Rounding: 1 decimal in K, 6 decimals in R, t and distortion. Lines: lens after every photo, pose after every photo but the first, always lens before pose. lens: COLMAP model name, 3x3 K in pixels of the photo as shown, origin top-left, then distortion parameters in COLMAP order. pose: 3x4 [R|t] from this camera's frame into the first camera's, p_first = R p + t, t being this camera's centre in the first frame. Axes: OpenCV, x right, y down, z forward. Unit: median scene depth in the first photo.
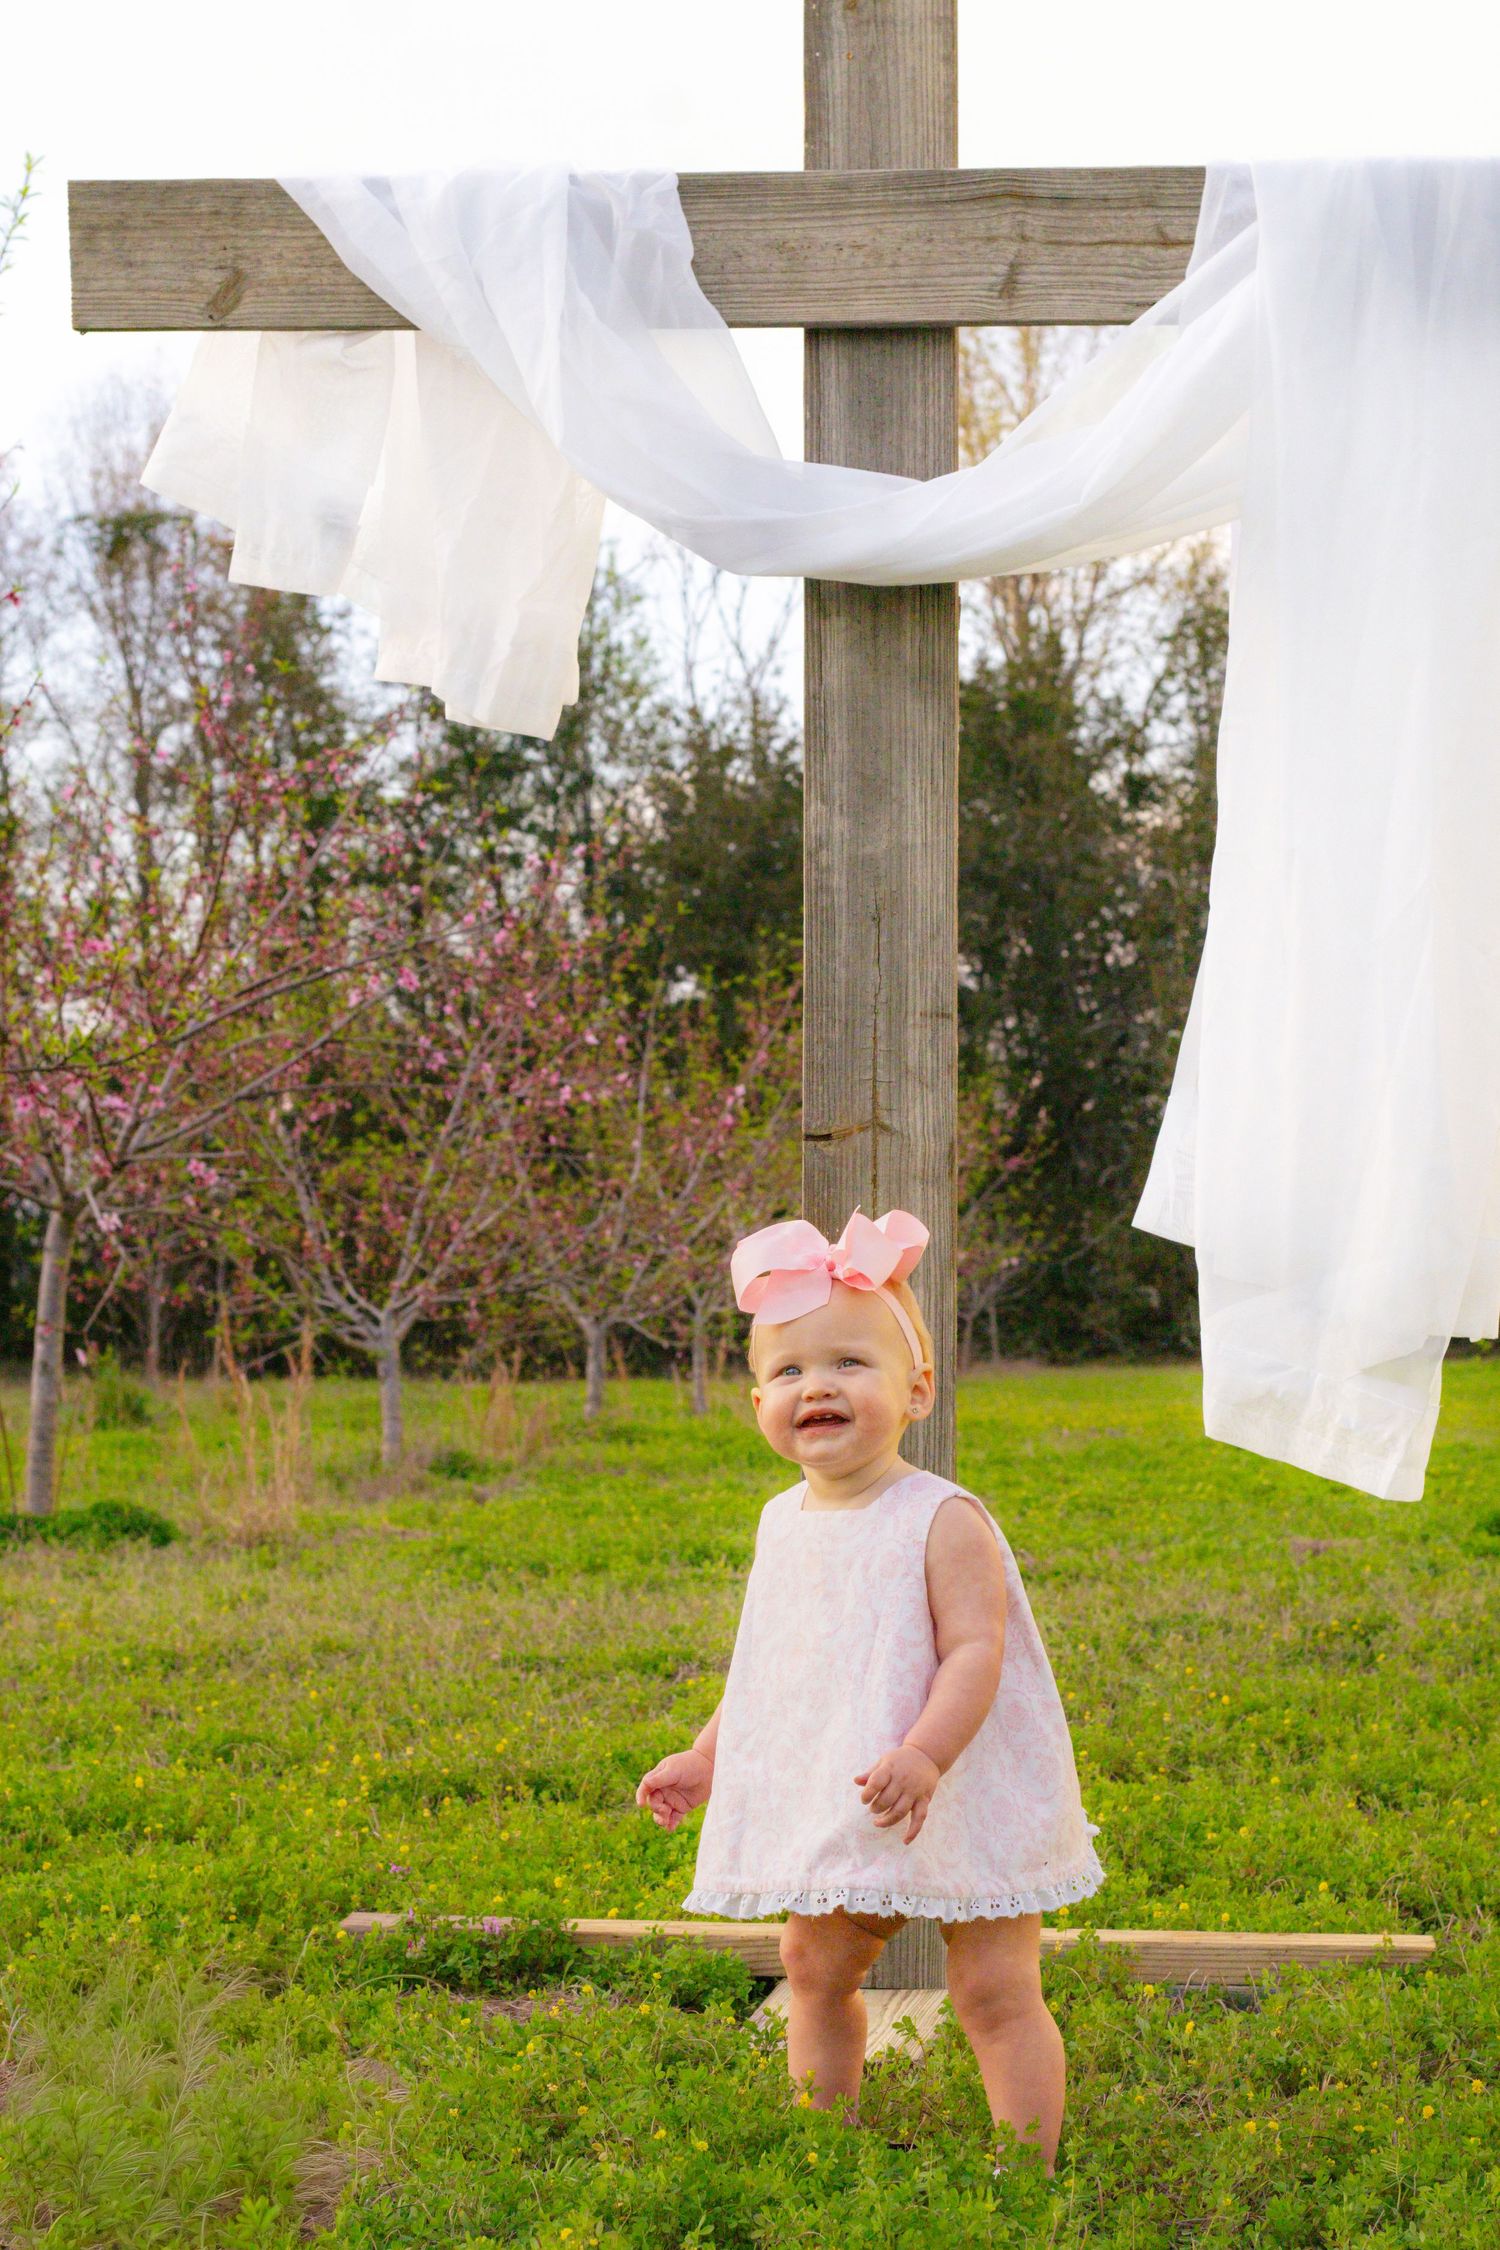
lens RADIAL K [[5371.2, 0, 738.4], [0, 5371.2, 1113.4], [0, 0, 1]] dist [-0.112067, 0.000000]
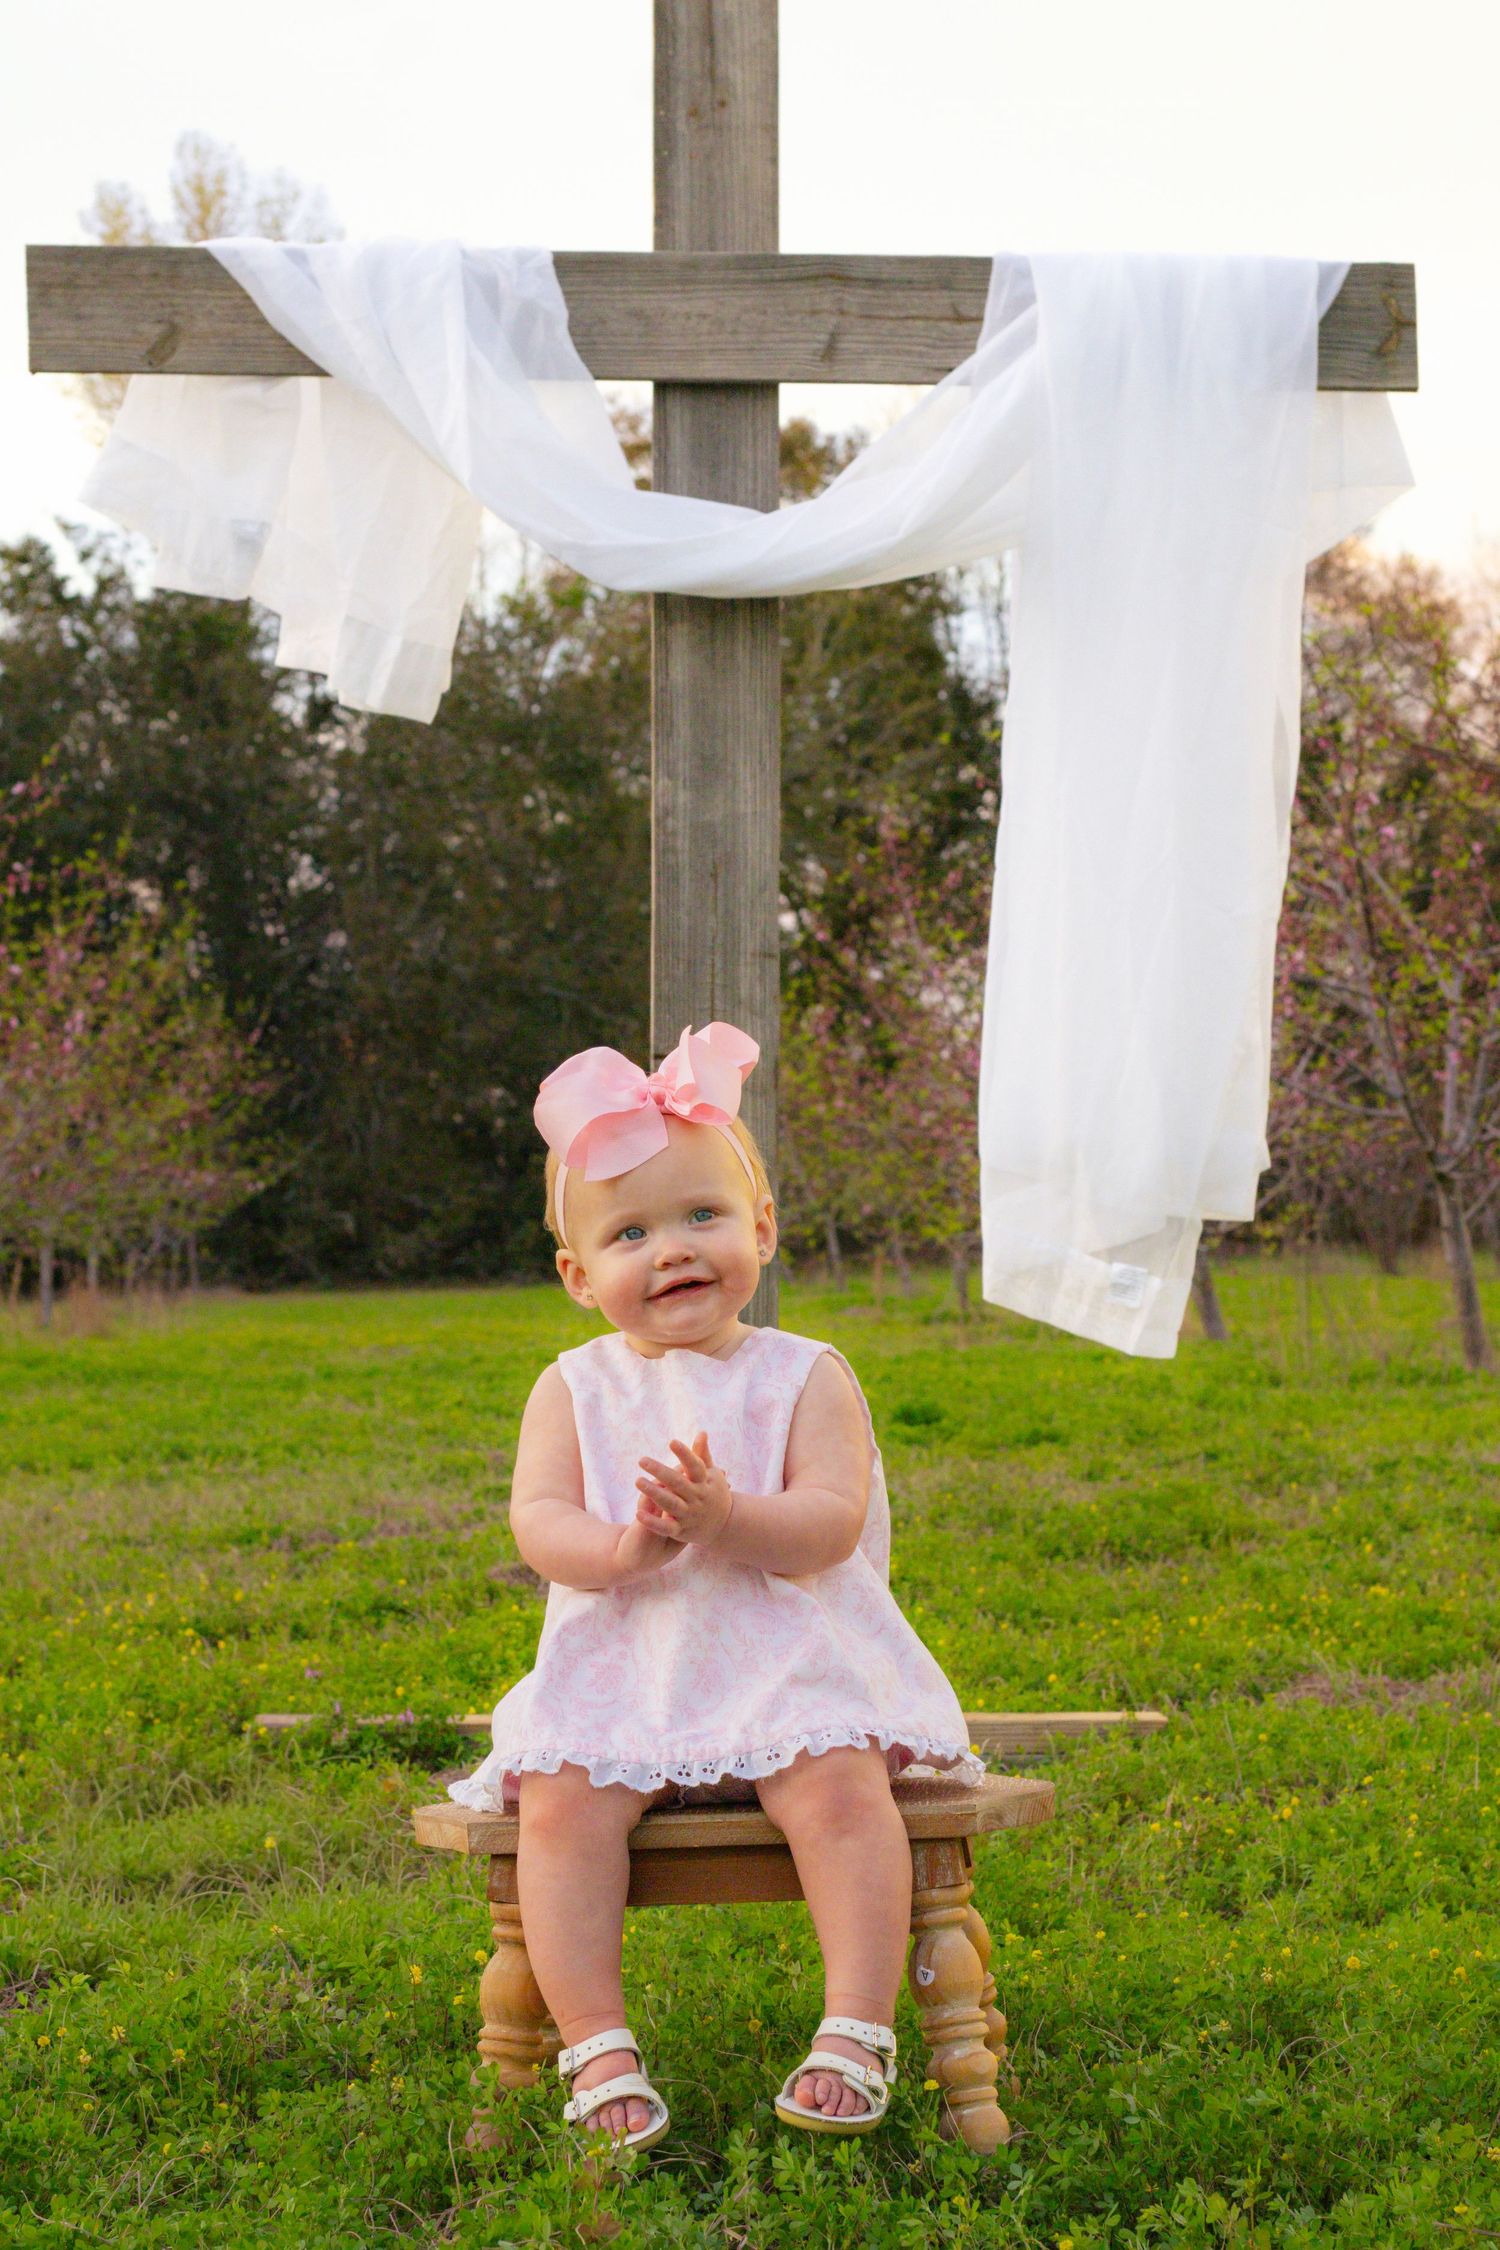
lens RADIAL K [[5371.2, 0, 759.5], [0, 5371.2, 1105.3], [0, 0, 1]] dist [-0.112067, 0.000000]
pose [[0.986766, -0.003955, 0.162105, -0.159614], [0.002074, 0.999929, 0.011769, 0.001245], [-0.162140, -0.011277, 0.986703, -0.189986]]
